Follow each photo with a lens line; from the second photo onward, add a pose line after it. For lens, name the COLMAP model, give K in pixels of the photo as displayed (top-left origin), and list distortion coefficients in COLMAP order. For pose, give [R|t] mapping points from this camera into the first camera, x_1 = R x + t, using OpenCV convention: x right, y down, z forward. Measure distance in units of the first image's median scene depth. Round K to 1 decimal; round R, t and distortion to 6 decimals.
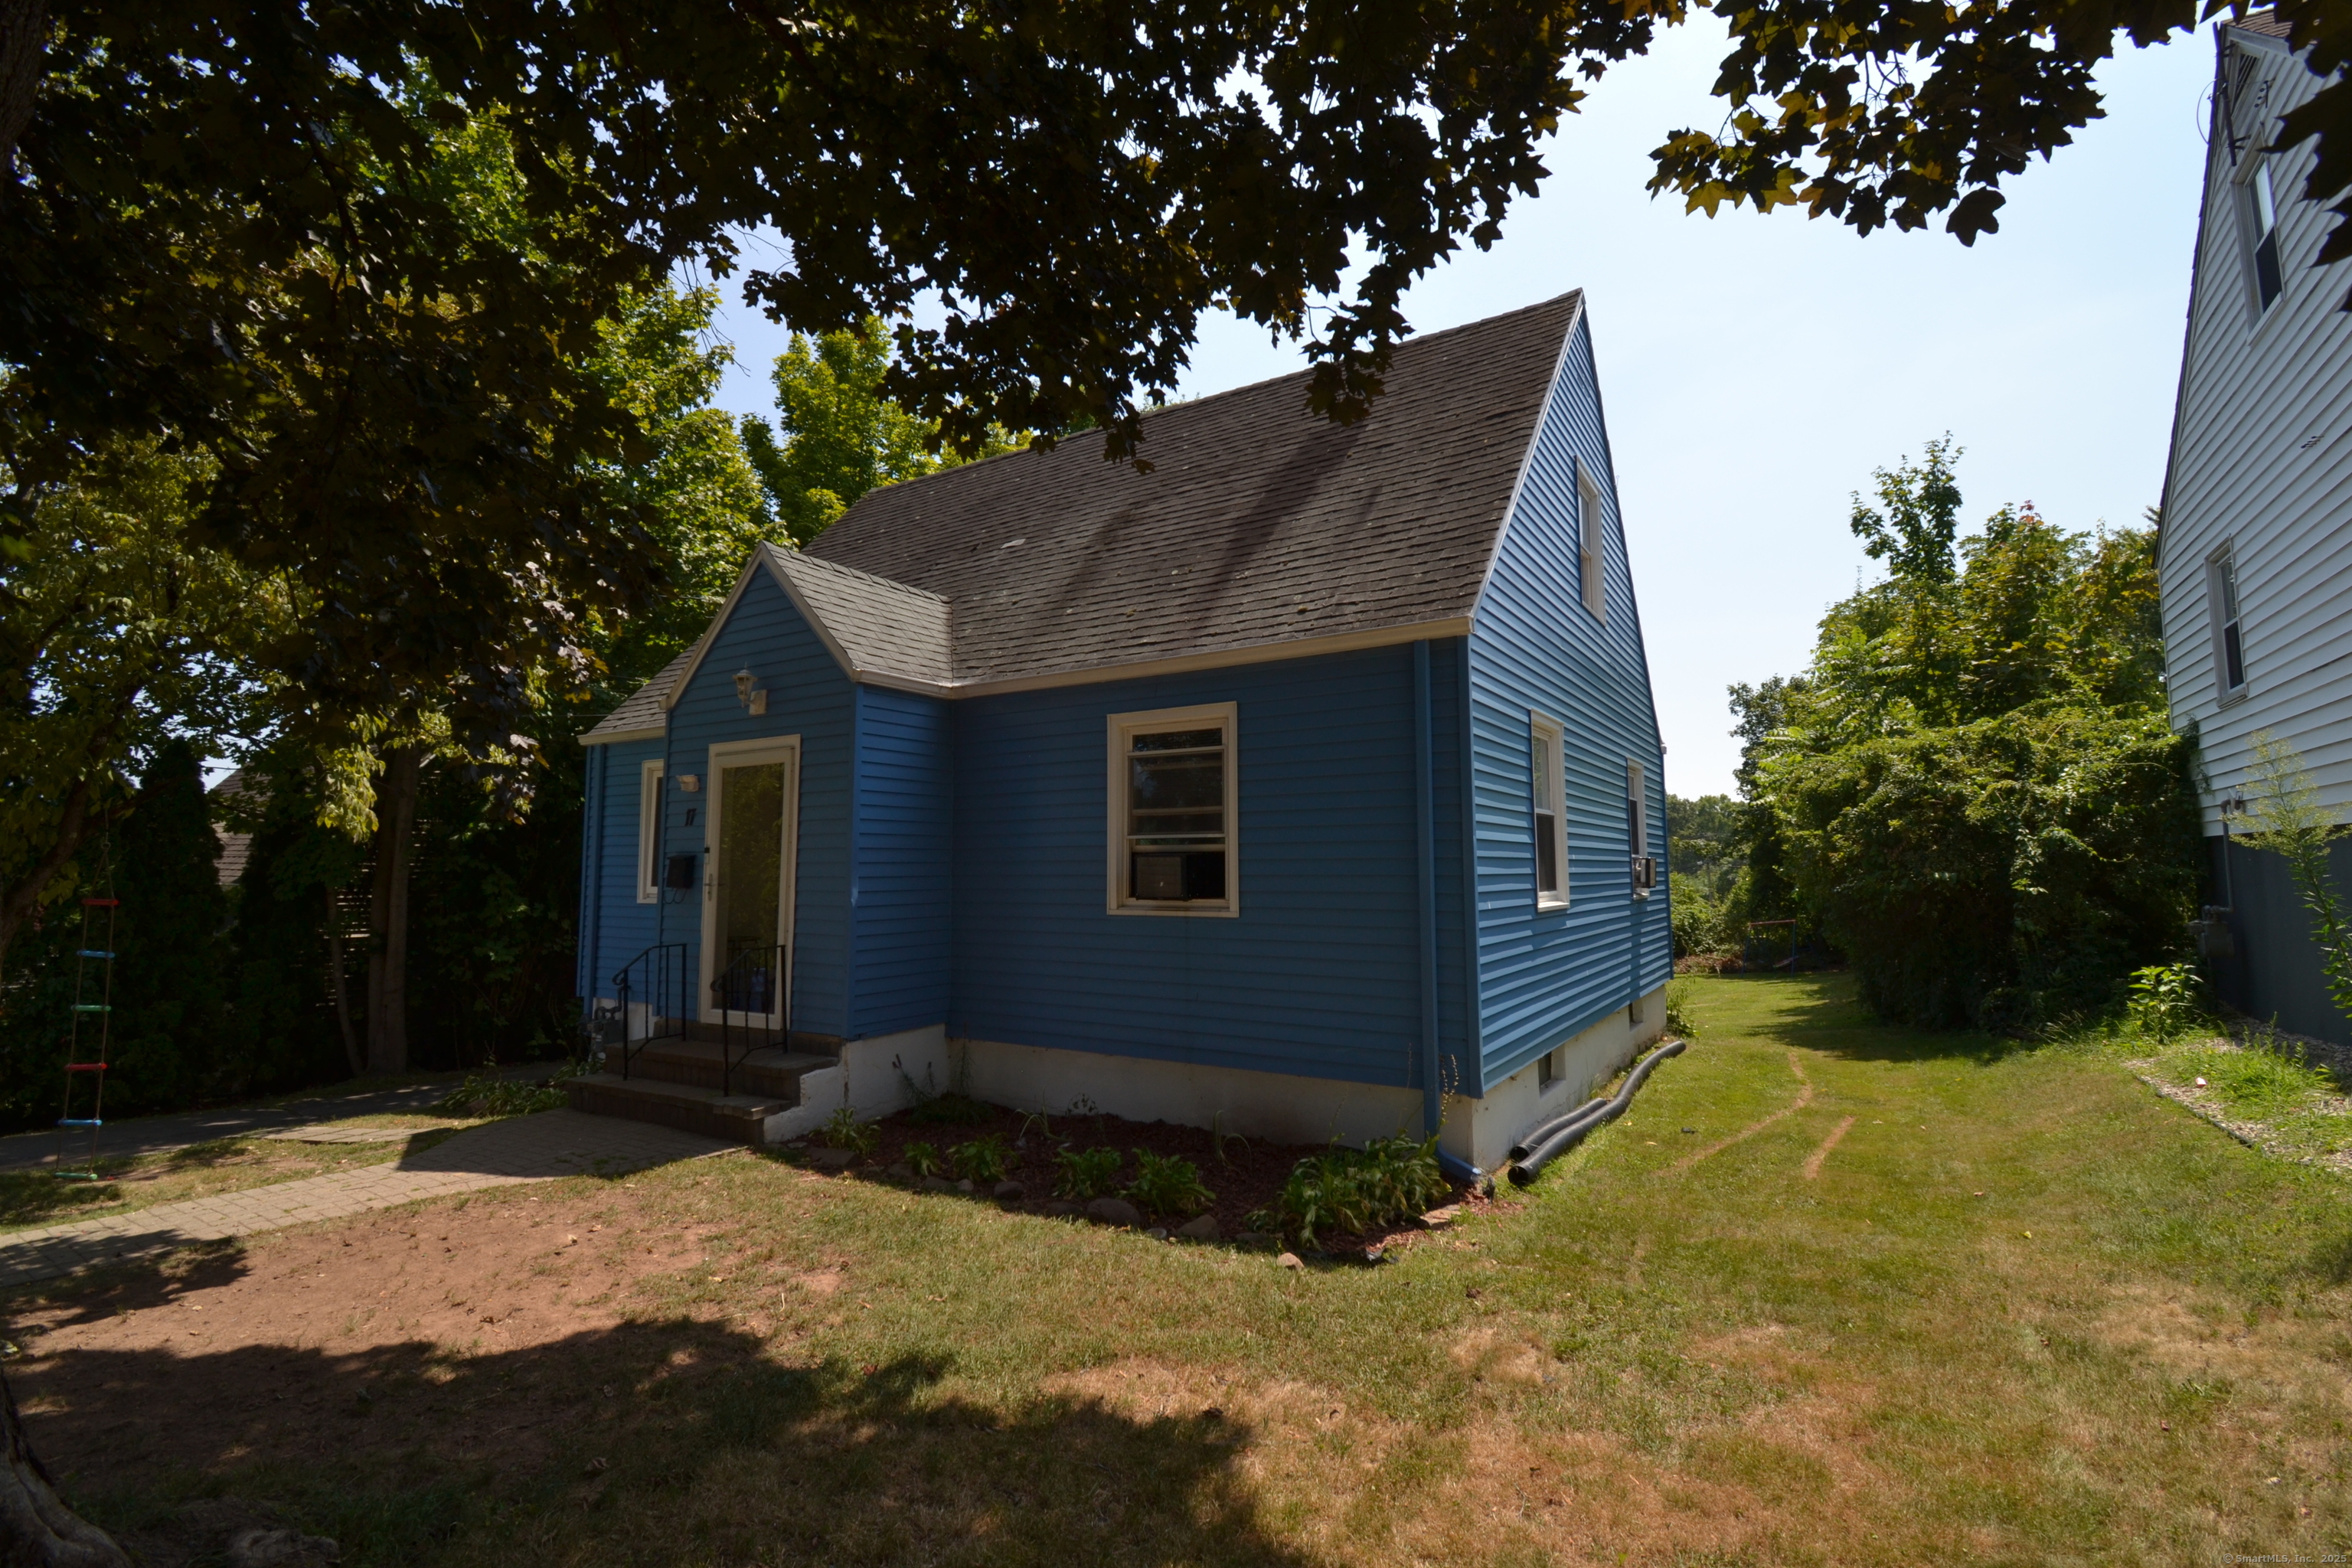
lens RADIAL K [[1043.5, 0, 1179.5], [0, 1043.5, 785.1], [0, 0, 1]] dist [-0.014399, -0.000890]
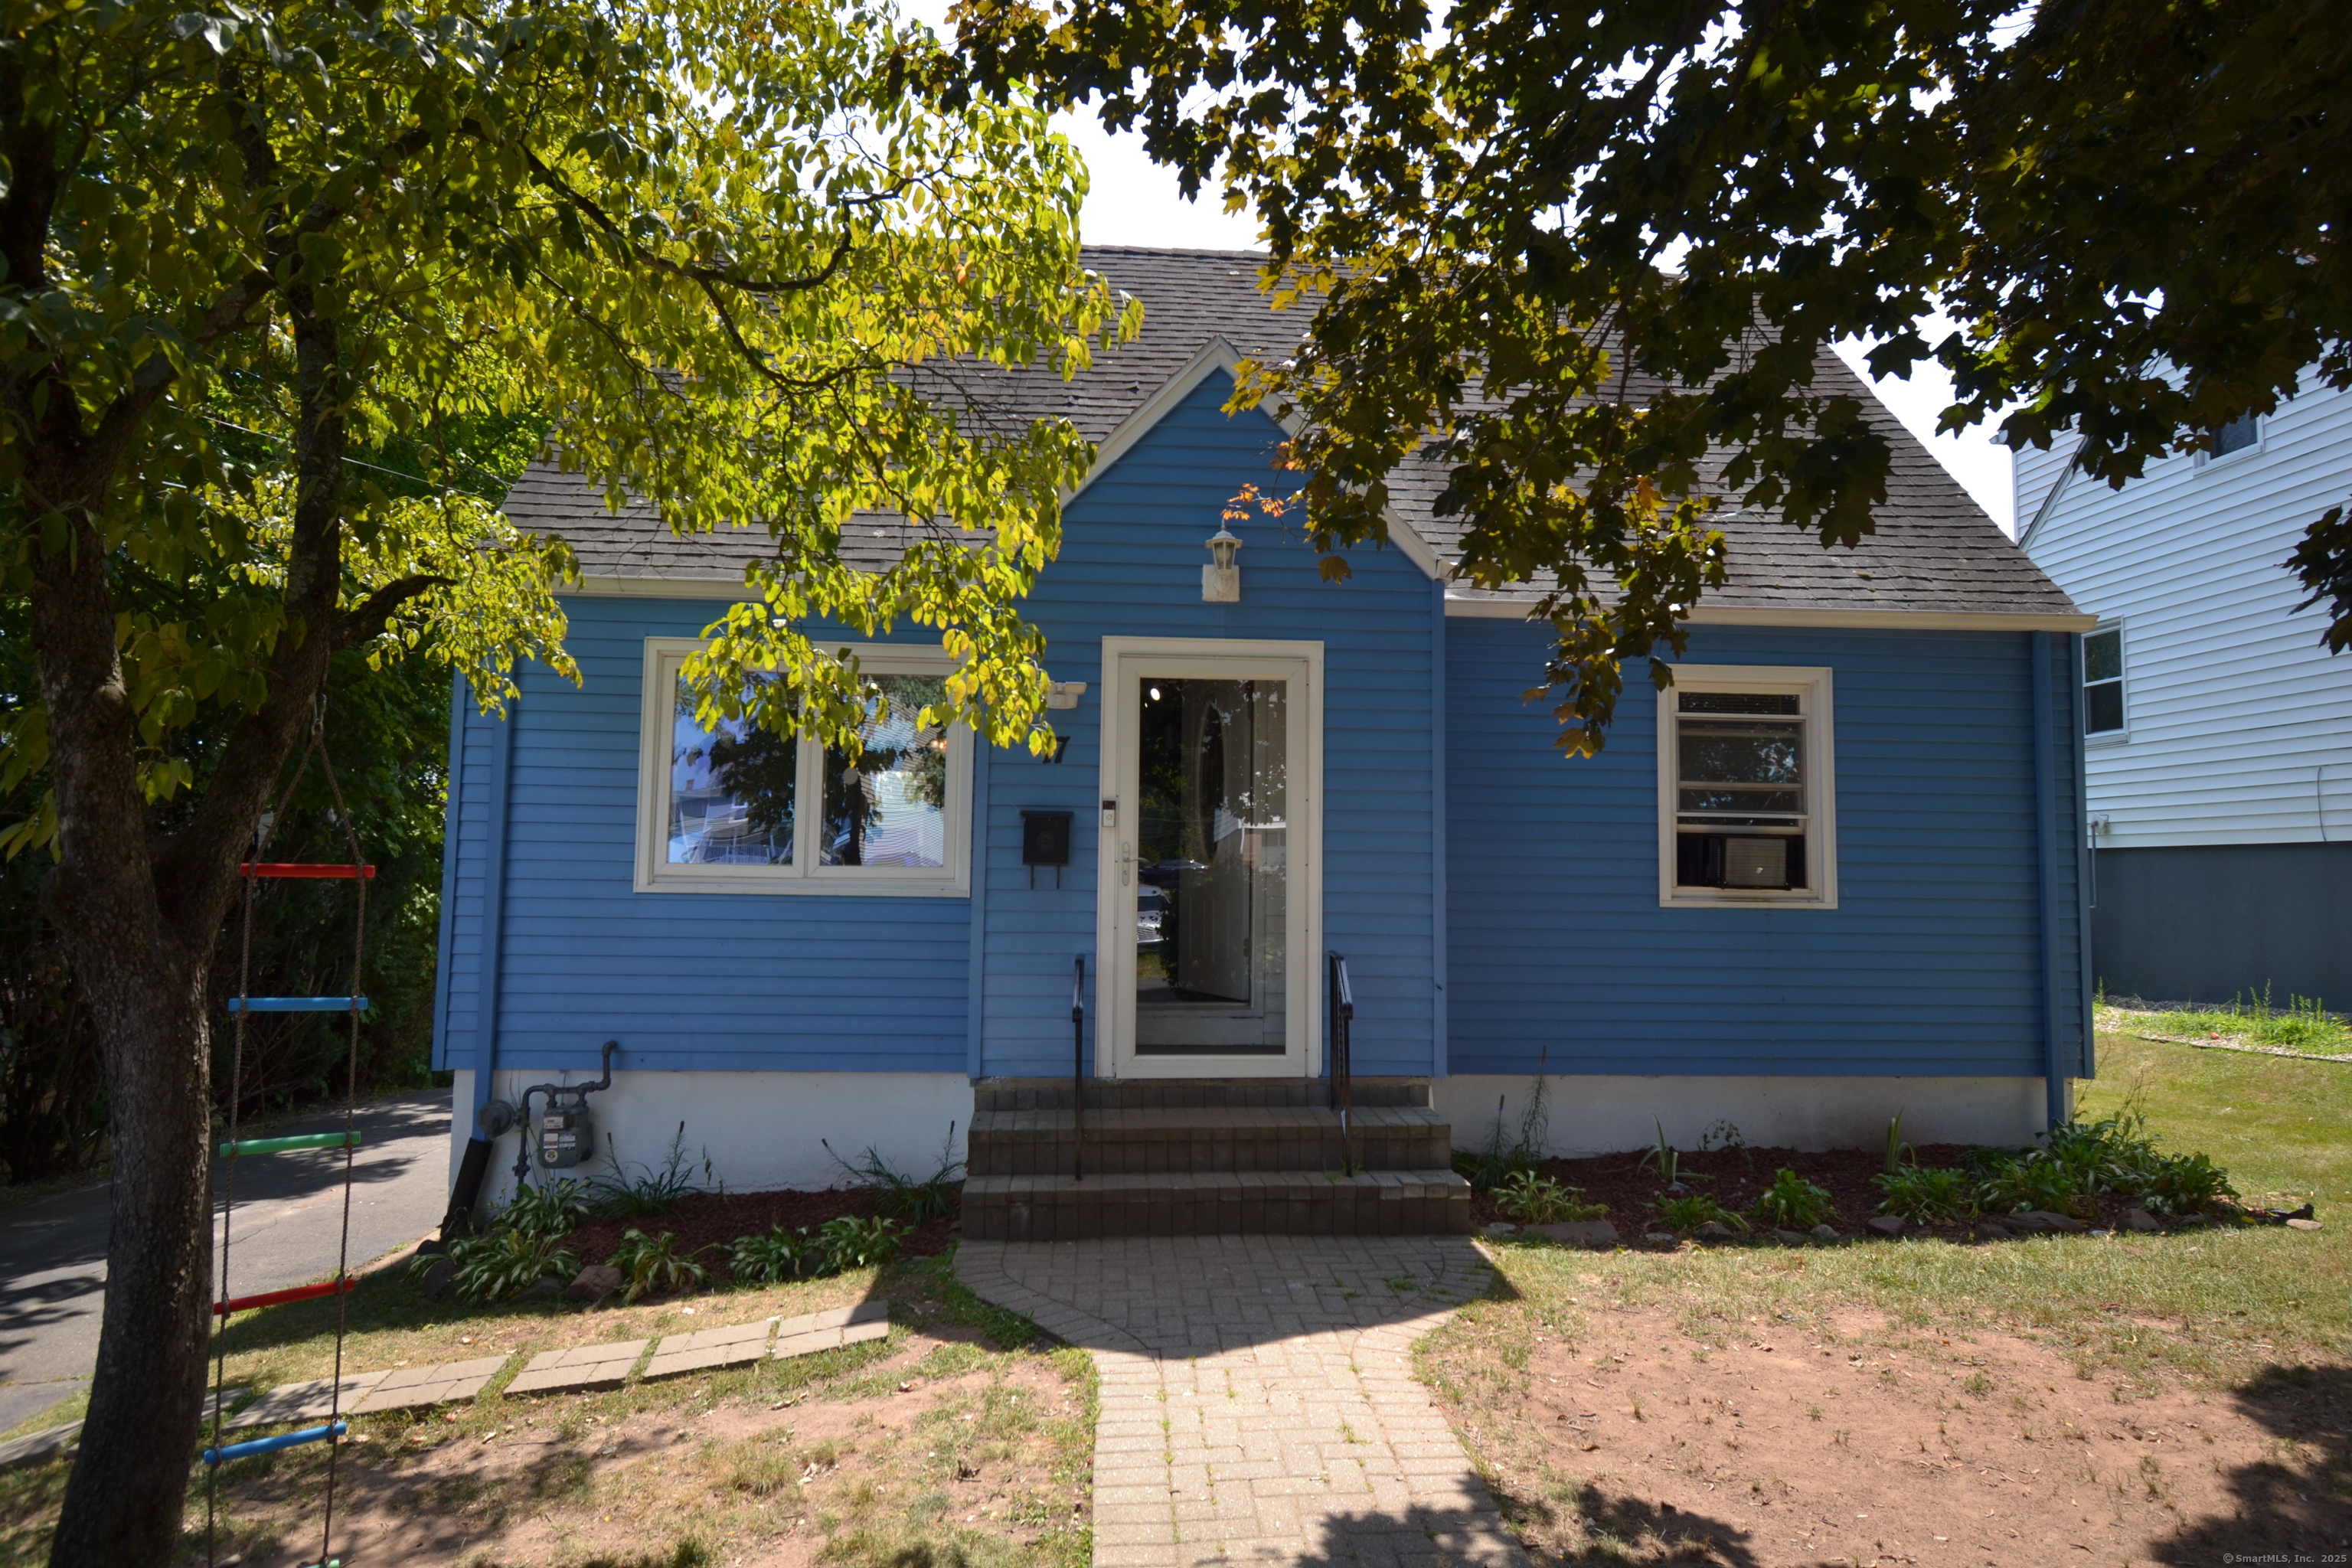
lens RADIAL K [[1342.4, 0, 1180.9], [0, 1342.4, 779.2], [0, 0, 1]] dist [-0.005400, -0.000343]
pose [[0.814861, 0.057424, 0.576805, -1.030237], [-0.065788, 0.997813, -0.006398, 0.057389], [-0.575911, -0.032734, 0.816857, 0.365585]]
